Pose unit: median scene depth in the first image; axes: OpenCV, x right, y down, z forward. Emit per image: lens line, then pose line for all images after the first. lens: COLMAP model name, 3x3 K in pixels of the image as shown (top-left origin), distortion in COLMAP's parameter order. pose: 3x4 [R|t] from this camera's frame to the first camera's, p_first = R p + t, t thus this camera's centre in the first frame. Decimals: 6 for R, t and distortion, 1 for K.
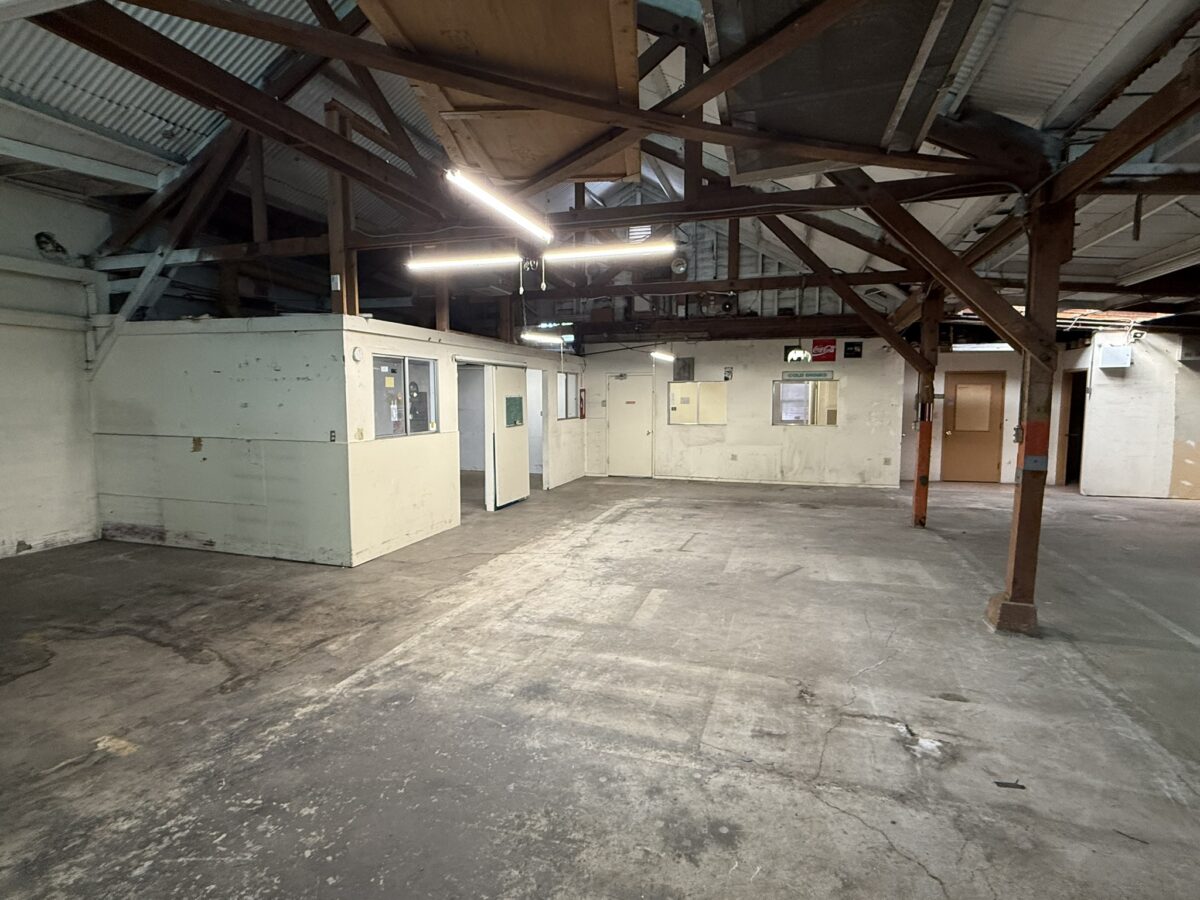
lens RADIAL K [[606.5, 0, 600.0], [0, 606.5, 450.0], [0, 0, 1]] dist [-0.001470, -0.000288]
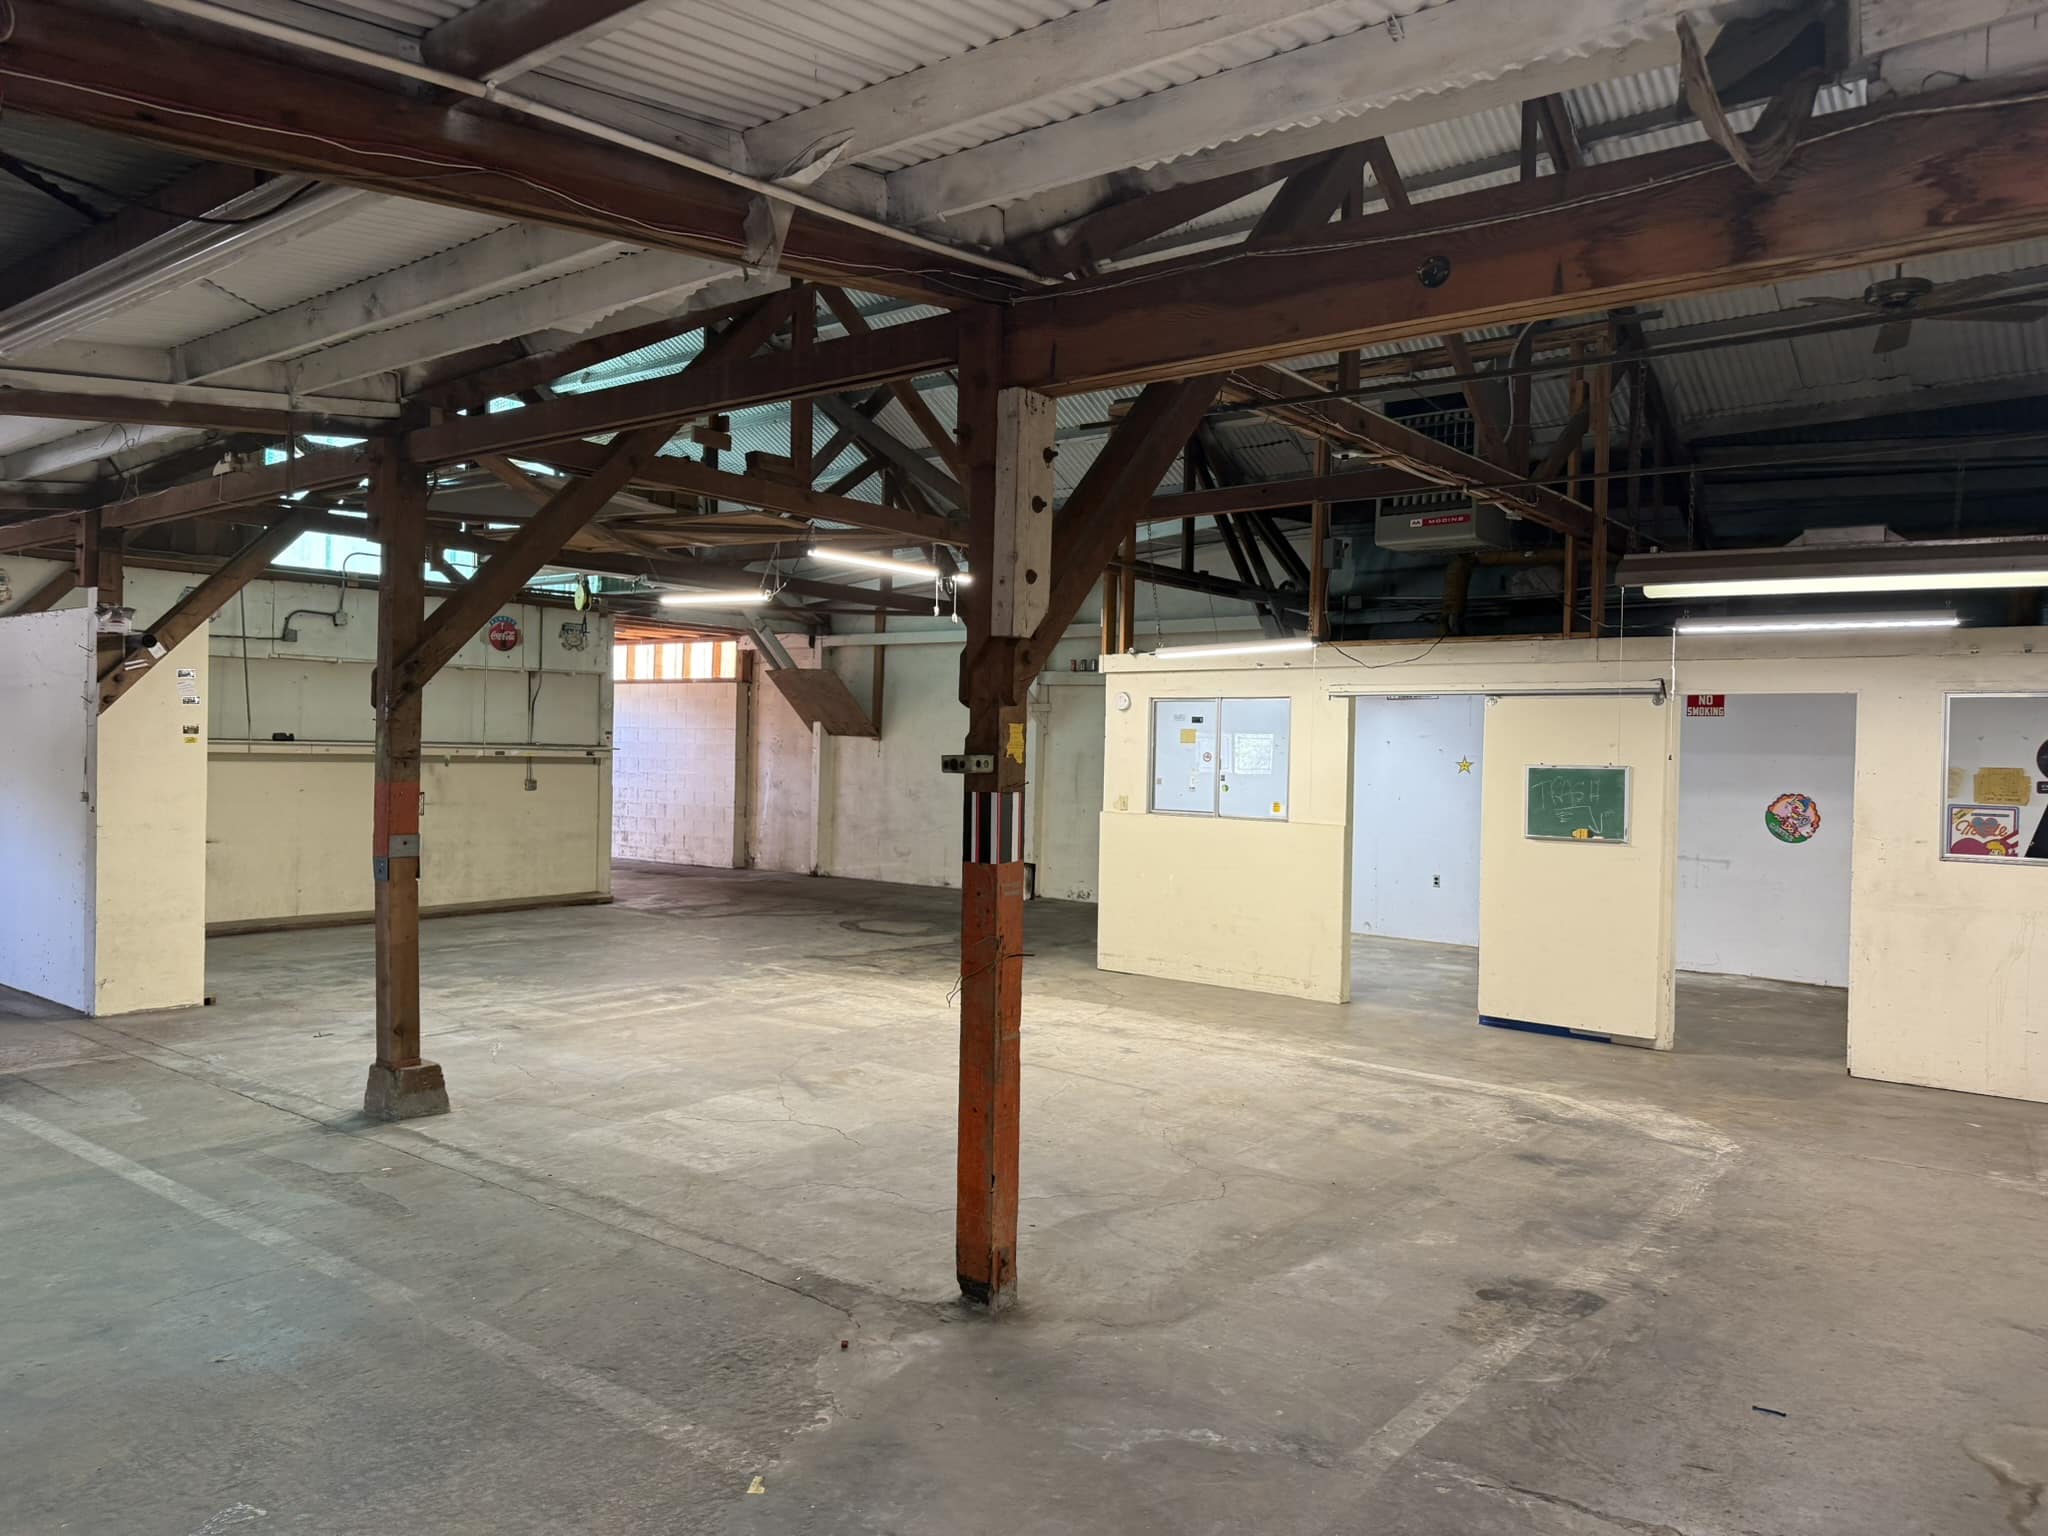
lens RADIAL K [[1409.2, 0, 1024.0], [0, 1409.2, 768.0], [0, 0, 1]] dist [0.062919, -0.105999]
pose [[-0.353292, 0.003331, -0.935507, 1.404084], [-0.108648, 0.993081, 0.044566, -0.144581], [0.929183, 0.117386, -0.350485, 1.588229]]
